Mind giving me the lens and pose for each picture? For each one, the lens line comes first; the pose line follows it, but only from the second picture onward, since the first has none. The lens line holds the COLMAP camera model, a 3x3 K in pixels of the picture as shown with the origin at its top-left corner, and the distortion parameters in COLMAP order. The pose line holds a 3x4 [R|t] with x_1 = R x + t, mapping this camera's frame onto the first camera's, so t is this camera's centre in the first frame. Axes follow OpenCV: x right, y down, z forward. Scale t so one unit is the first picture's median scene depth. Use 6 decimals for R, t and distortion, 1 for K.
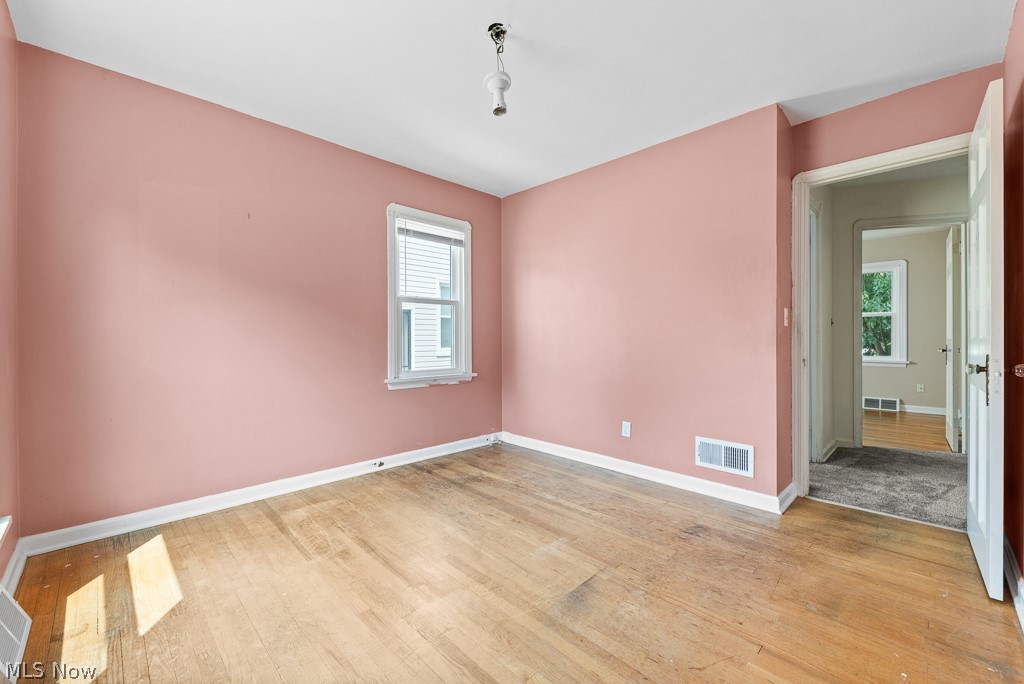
lens RADIAL K [[408.7, 0, 511.0], [0, 408.7, 335.0], [0, 0, 1]] dist [0.006841, -0.000414]
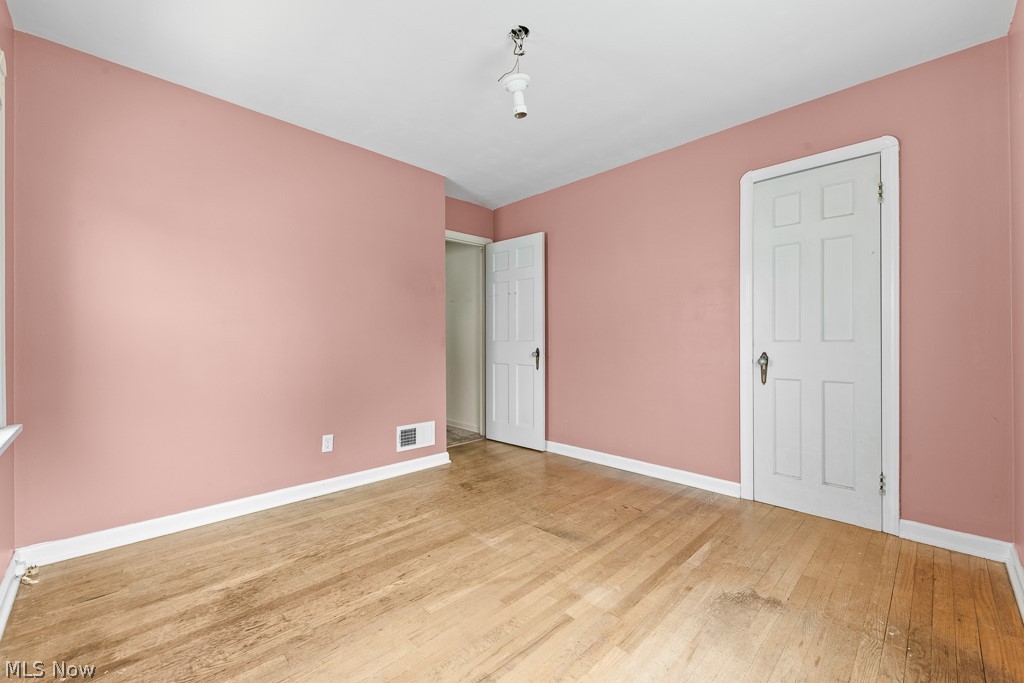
lens RADIAL K [[408.7, 0, 511.0], [0, 408.7, 334.5], [0, 0, 1]] dist [0.006841, -0.000414]
pose [[0.013611, 0.016106, 0.999778, -0.732317], [-0.004930, 0.999859, -0.016041, 0.009574], [-0.999895, -0.004710, 0.013689, 0.721225]]
